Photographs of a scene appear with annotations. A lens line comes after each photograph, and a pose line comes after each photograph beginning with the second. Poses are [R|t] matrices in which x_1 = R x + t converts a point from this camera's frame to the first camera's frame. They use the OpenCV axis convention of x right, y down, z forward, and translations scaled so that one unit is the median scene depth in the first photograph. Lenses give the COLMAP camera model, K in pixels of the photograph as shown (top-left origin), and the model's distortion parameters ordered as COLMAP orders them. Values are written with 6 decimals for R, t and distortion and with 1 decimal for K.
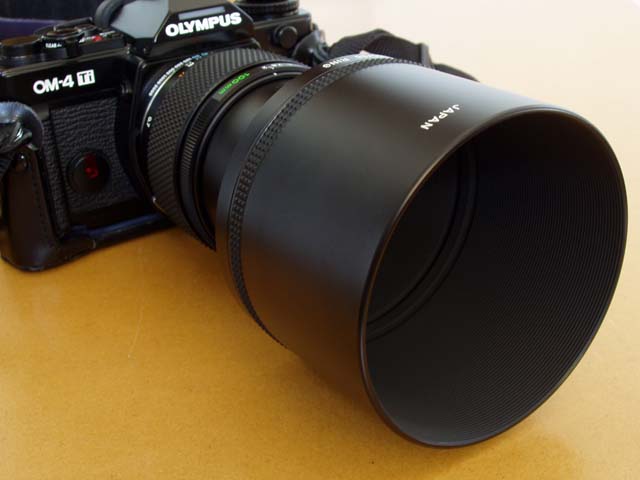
lens RADIAL K [[939.6, 0, 320.0], [0, 939.6, 240.0], [0, 0, 1]] dist [-0.084741, -0.006125]
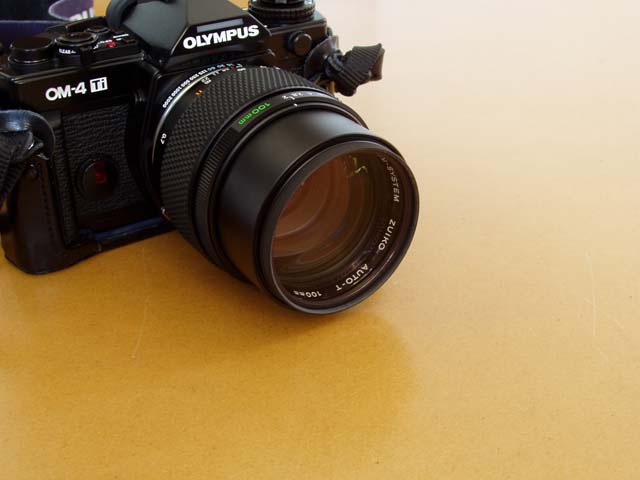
lens RADIAL K [[939.6, 0, 320.0], [0, 939.6, 240.0], [0, 0, 1]] dist [-0.084741, -0.006125]
pose [[0.997878, 0.051622, 0.039681, -0.048766], [-0.055285, 0.993693, 0.097561, -0.119876], [-0.034395, -0.099548, 0.994438, -0.002443]]
